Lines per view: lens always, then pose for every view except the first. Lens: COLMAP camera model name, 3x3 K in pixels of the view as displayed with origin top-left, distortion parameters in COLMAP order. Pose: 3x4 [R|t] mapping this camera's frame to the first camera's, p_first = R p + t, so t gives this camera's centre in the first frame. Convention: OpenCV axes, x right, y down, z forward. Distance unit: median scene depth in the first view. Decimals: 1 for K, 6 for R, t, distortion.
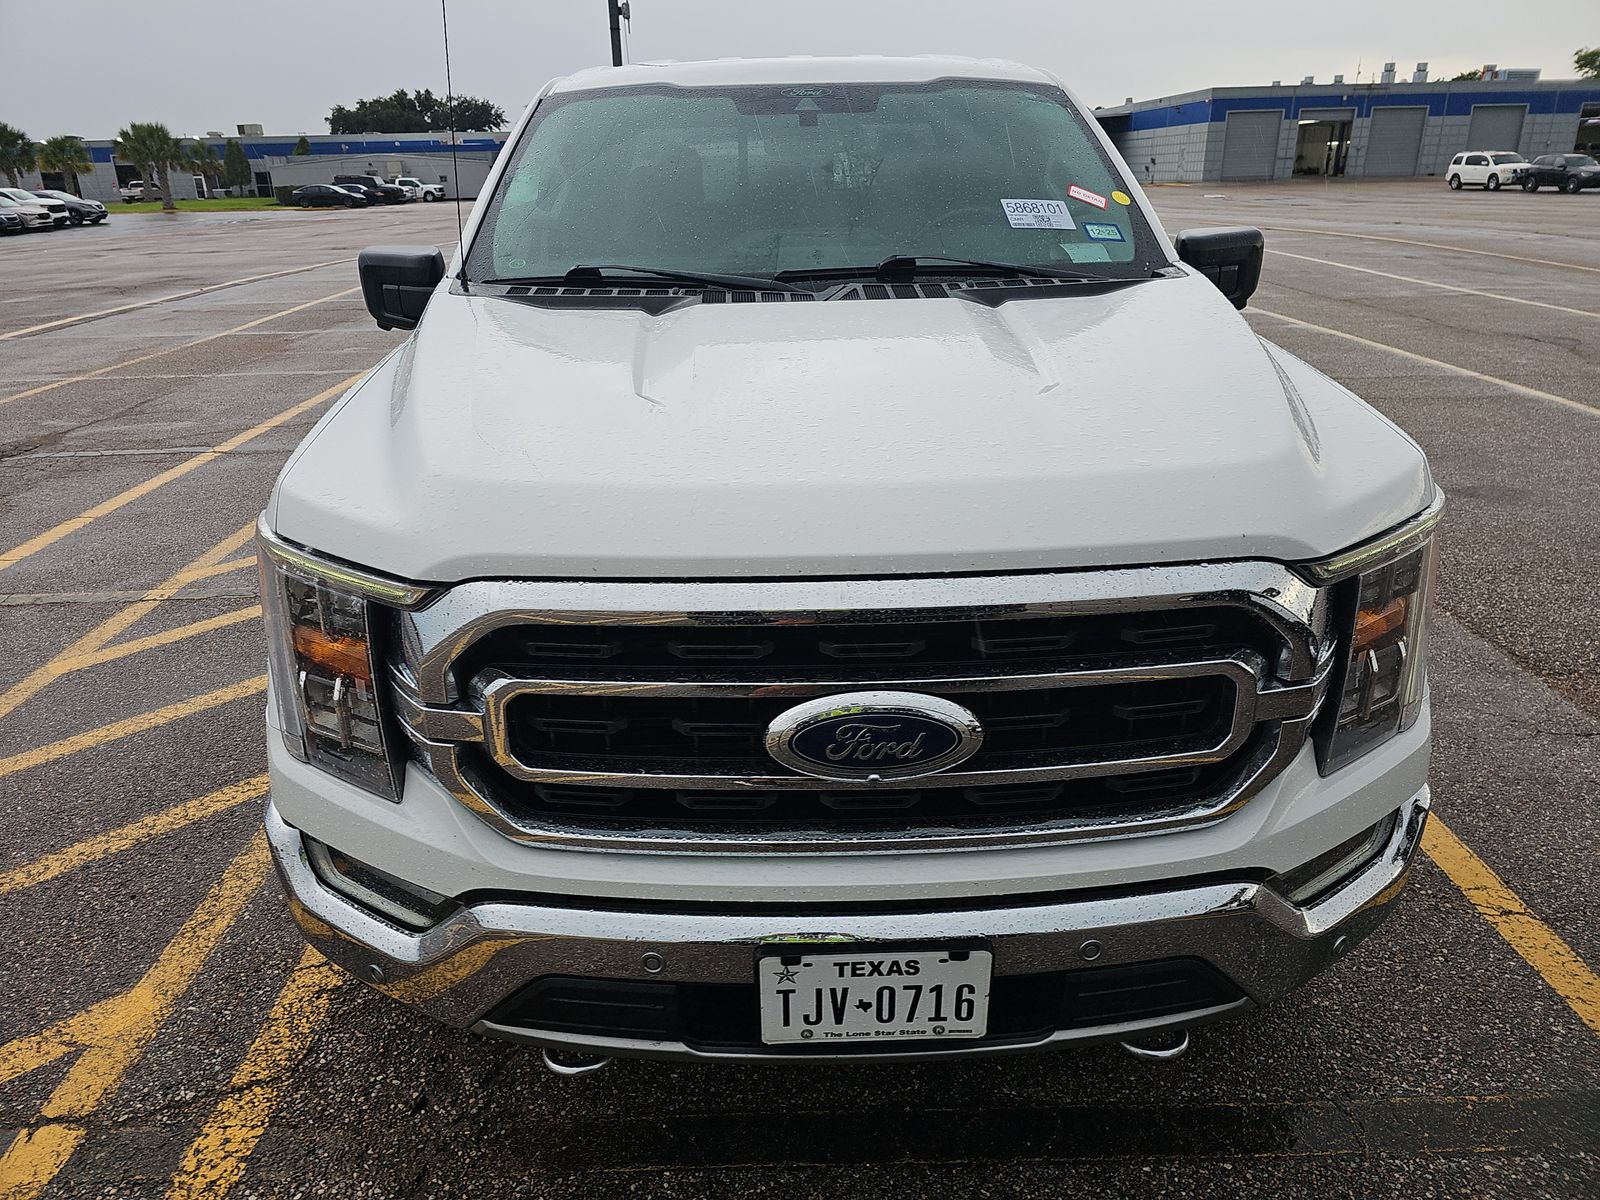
lens RADIAL K [[1079.5, 0, 793.8], [0, 1079.5, 600.4], [0, 0, 1]] dist [0.036142, -0.042163]
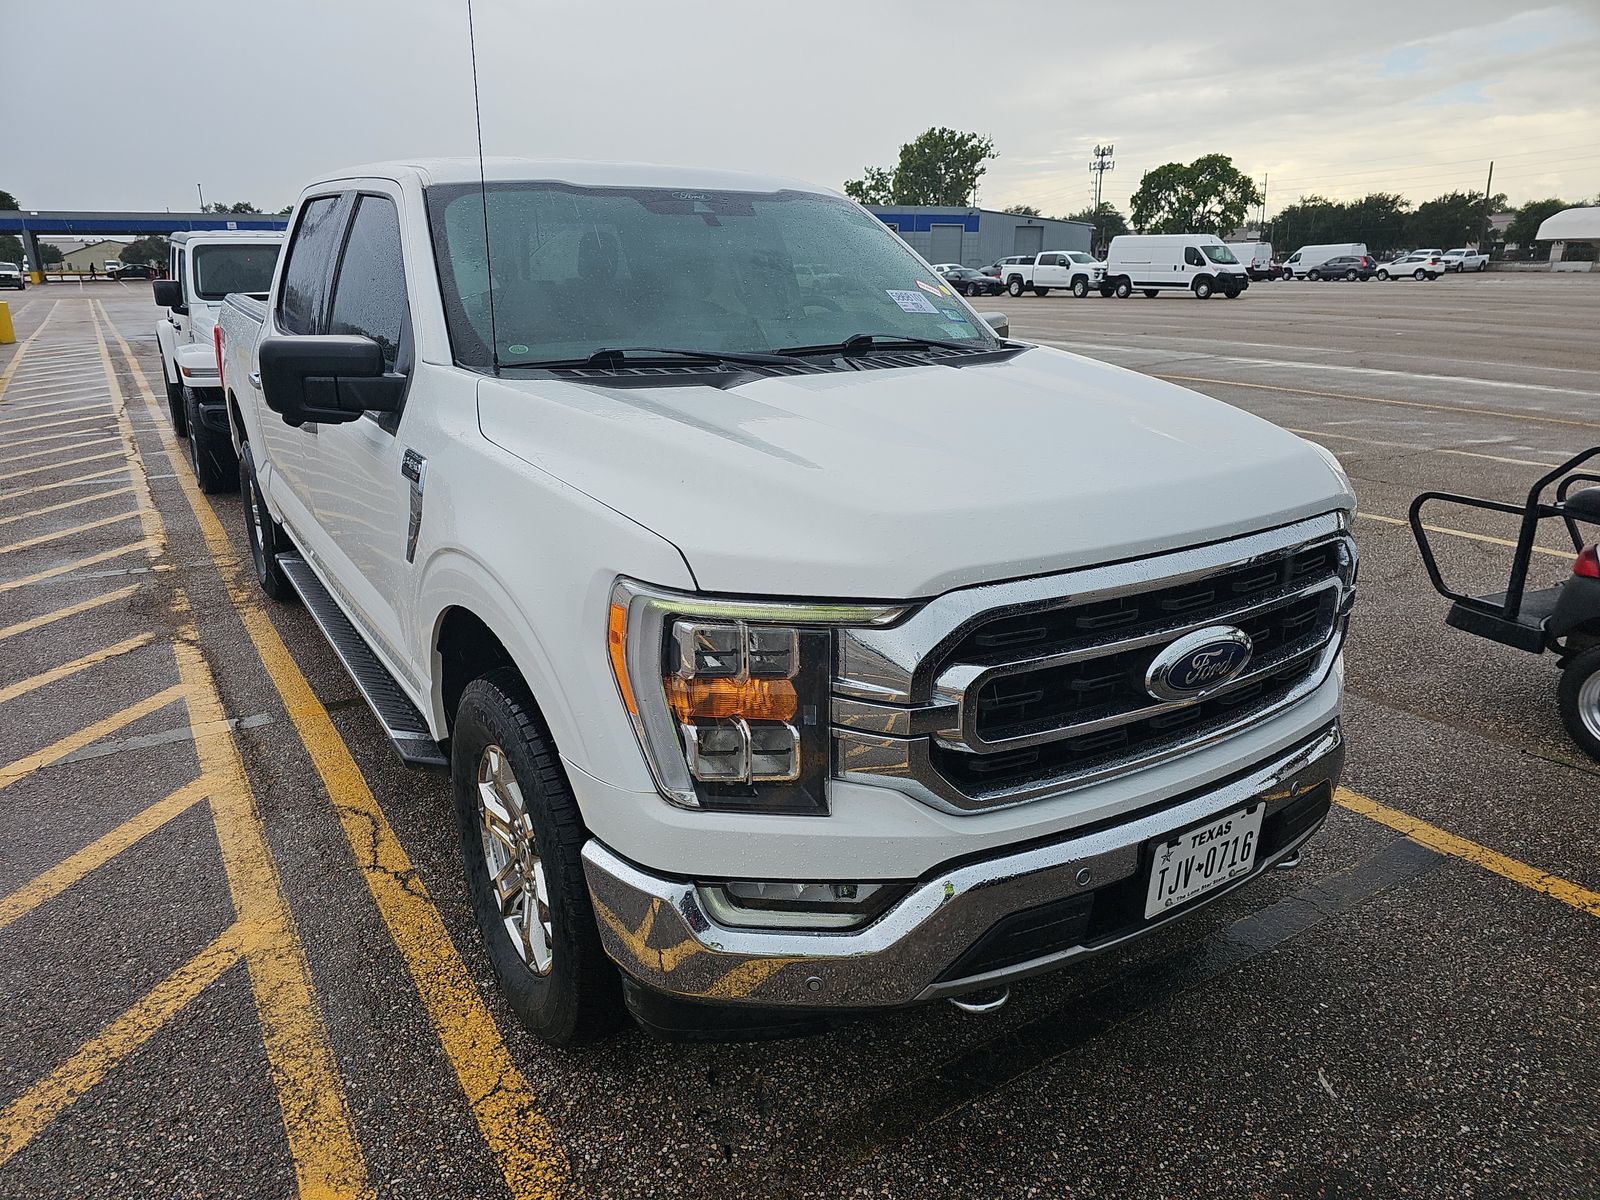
lens RADIAL K [[1142.1, 0, 800.6], [0, 1142.1, 597.5], [0, 0, 1]] dist [-0.026893, 0.003619]
pose [[0.851153, -0.135198, 0.507208, -1.023277], [0.179474, 0.982983, -0.039160, 0.007336], [-0.493283, 0.124362, 0.860933, -0.021037]]
